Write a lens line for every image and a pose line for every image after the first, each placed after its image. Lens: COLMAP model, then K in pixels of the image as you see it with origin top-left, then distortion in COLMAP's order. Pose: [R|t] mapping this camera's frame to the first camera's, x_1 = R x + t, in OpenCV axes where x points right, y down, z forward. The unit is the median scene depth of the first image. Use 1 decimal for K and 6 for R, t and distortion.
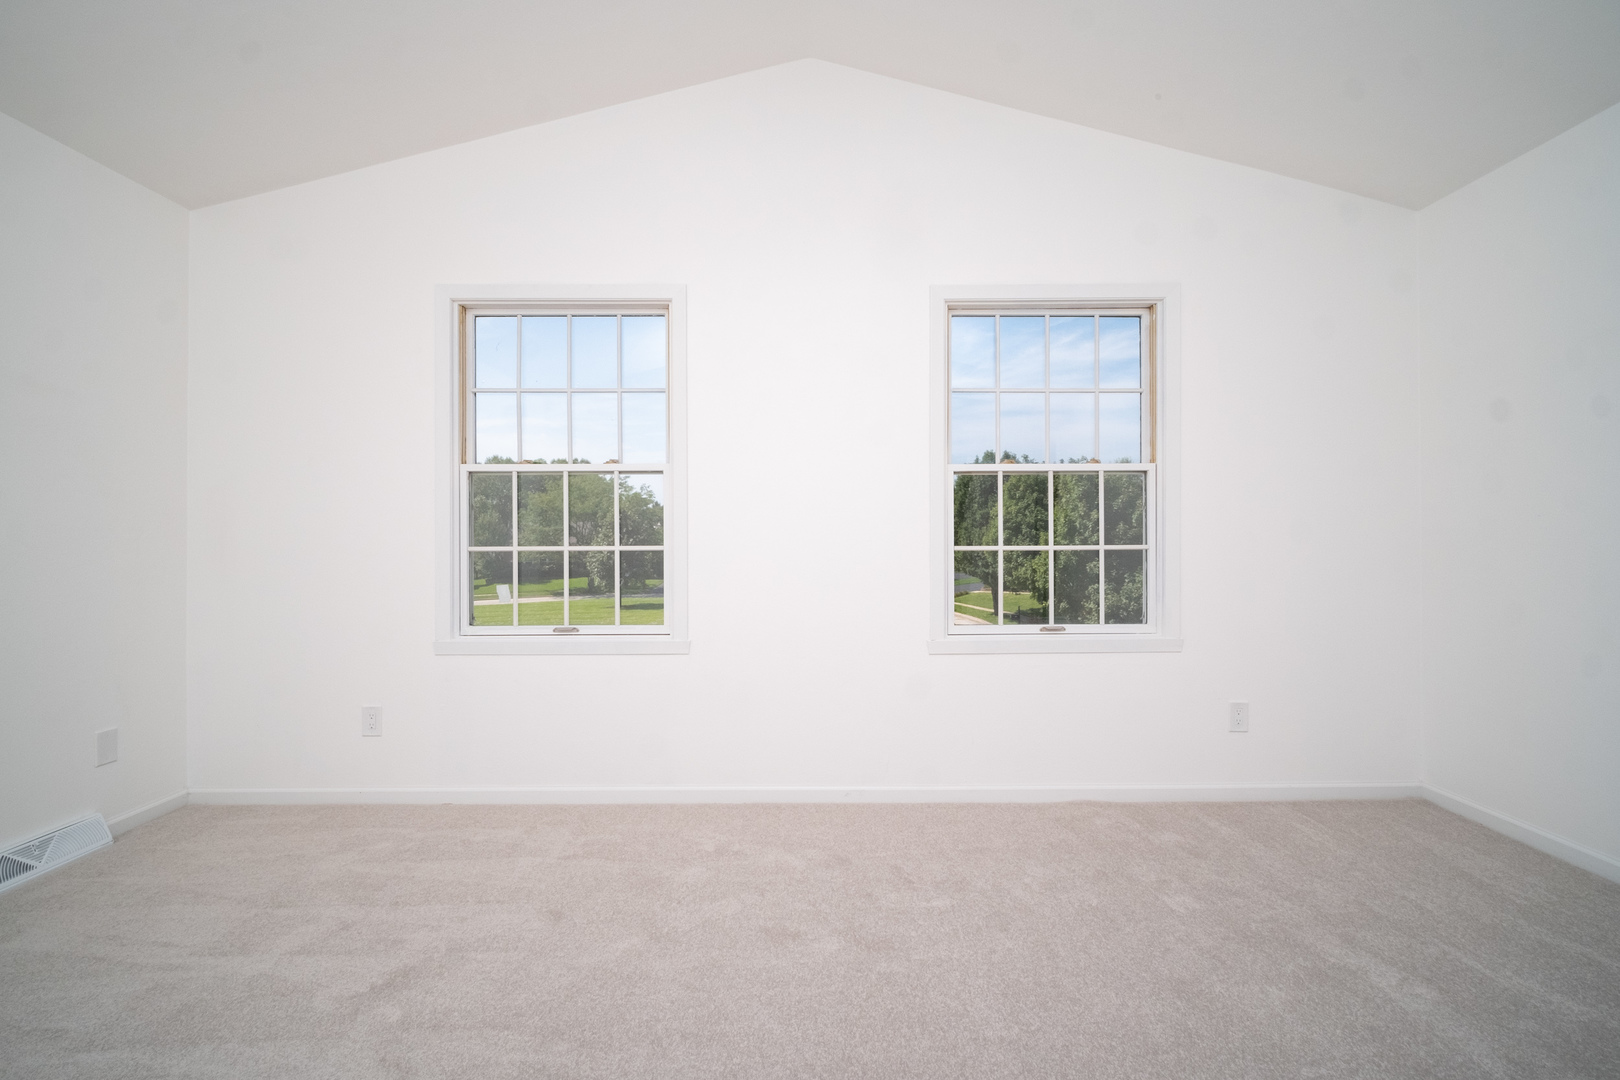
lens RADIAL K [[699.7, 0, 784.7], [0, 699.7, 536.1], [0, 0, 1]] dist [-0.000146, -0.000204]
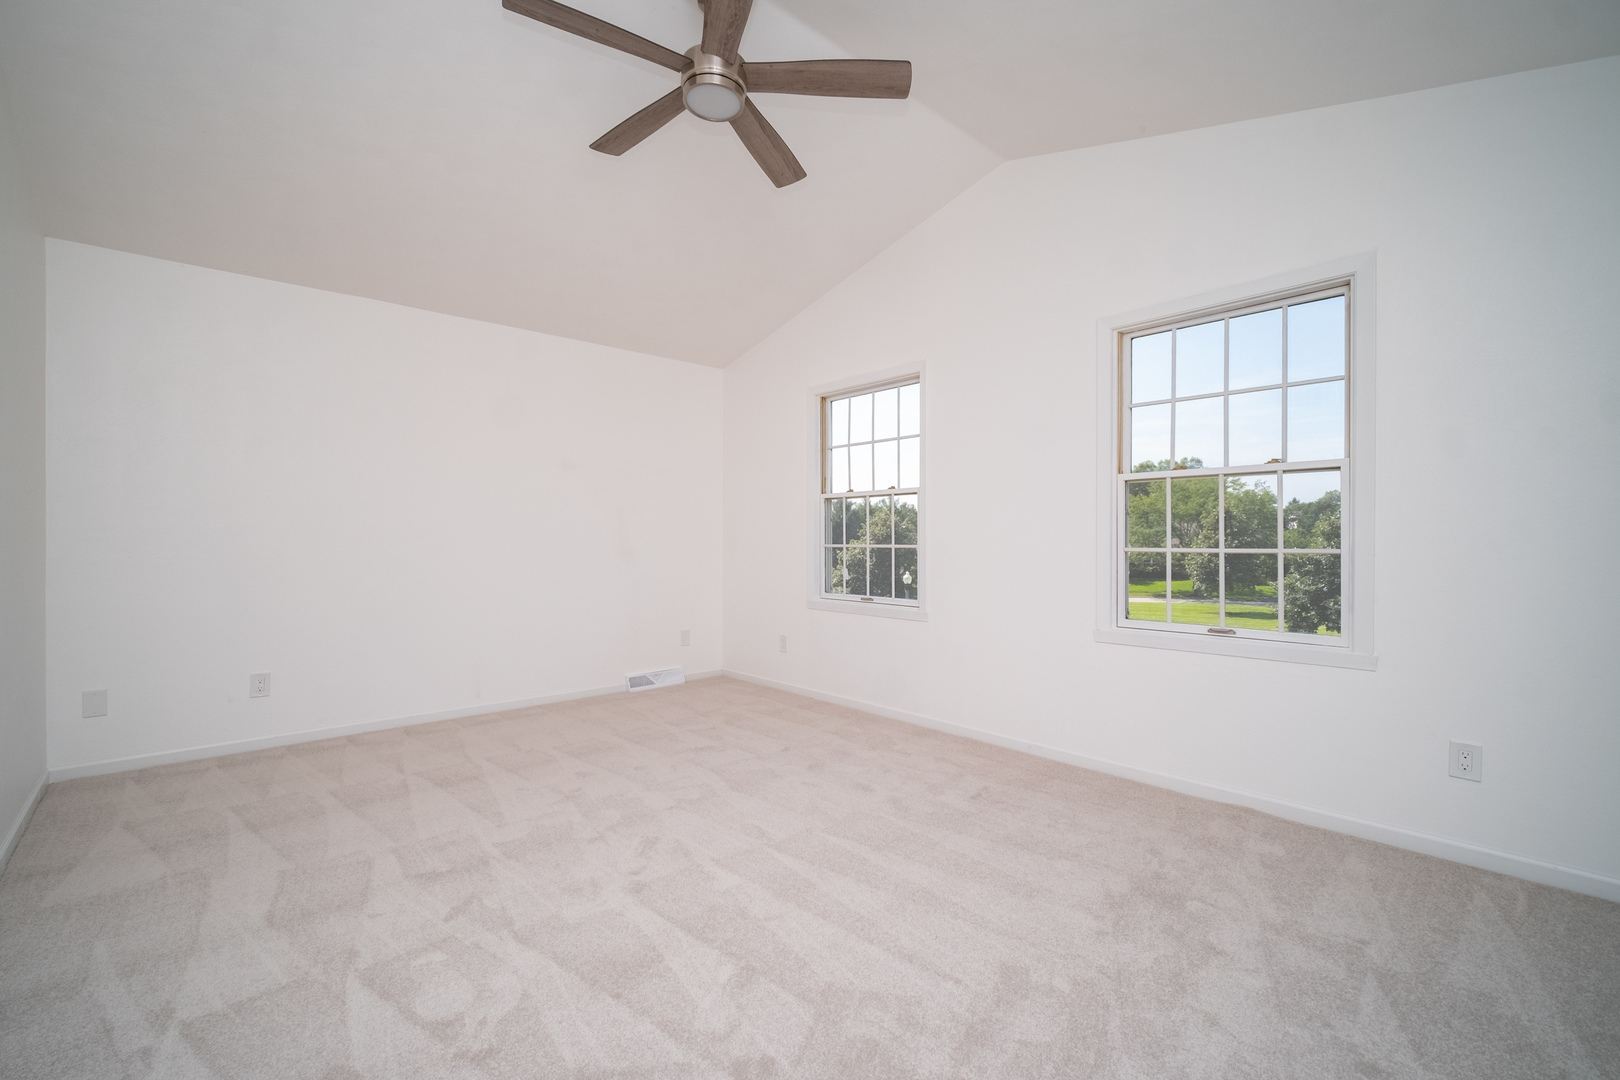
lens RADIAL K [[646.2, 0, 810.0], [0, 646.2, 540.0], [0, 0, 1]] dist [-0.000839, -0.000056]
pose [[0.690949, 0.004158, -0.722891, 0.619958], [-0.001430, 0.999989, 0.004384, -0.001284], [0.722902, -0.001996, 0.690948, -0.066993]]
